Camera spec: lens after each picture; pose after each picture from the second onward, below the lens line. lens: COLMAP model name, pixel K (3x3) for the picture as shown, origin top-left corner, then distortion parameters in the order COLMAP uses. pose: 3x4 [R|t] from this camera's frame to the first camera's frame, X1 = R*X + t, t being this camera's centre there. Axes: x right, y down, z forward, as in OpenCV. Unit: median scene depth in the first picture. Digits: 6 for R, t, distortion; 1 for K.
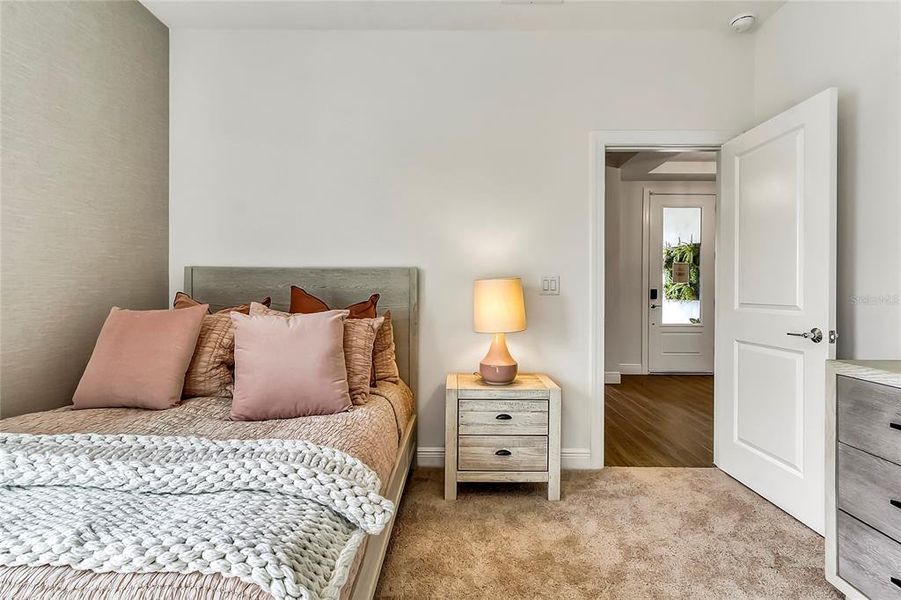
lens RADIAL K [[421.8, 0, 450.6], [0, 421.8, 294.0], [0, 0, 1]] dist [-0.003450, 0.001788]
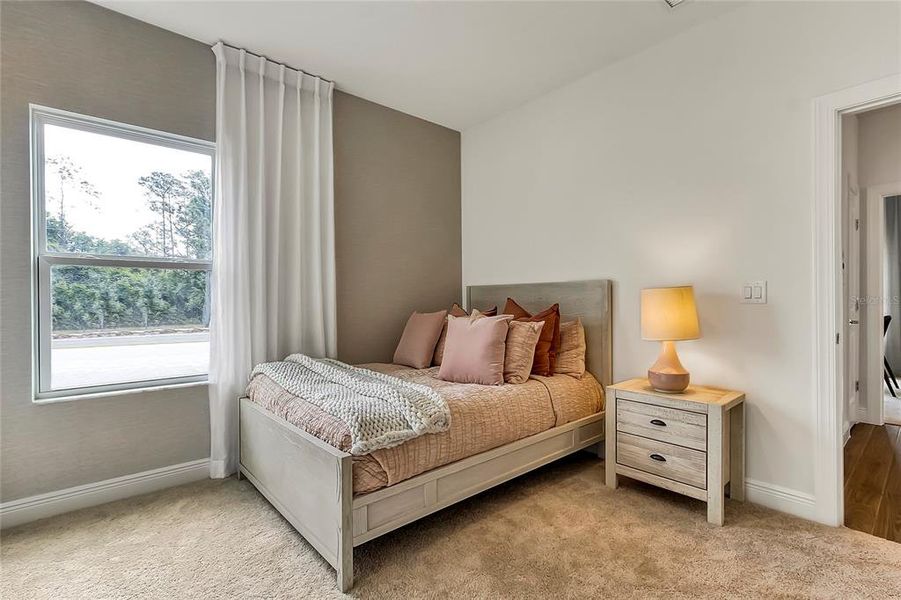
lens RADIAL K [[421.8, 0, 458.2], [0, 421.8, 301.9], [0, 0, 1]] dist [-0.003450, 0.001788]
pose [[0.664704, -0.007447, -0.747069, 0.569488], [0.006407, 0.999970, -0.004268, -0.000814], [0.747079, -0.001950, 0.664732, -0.043106]]
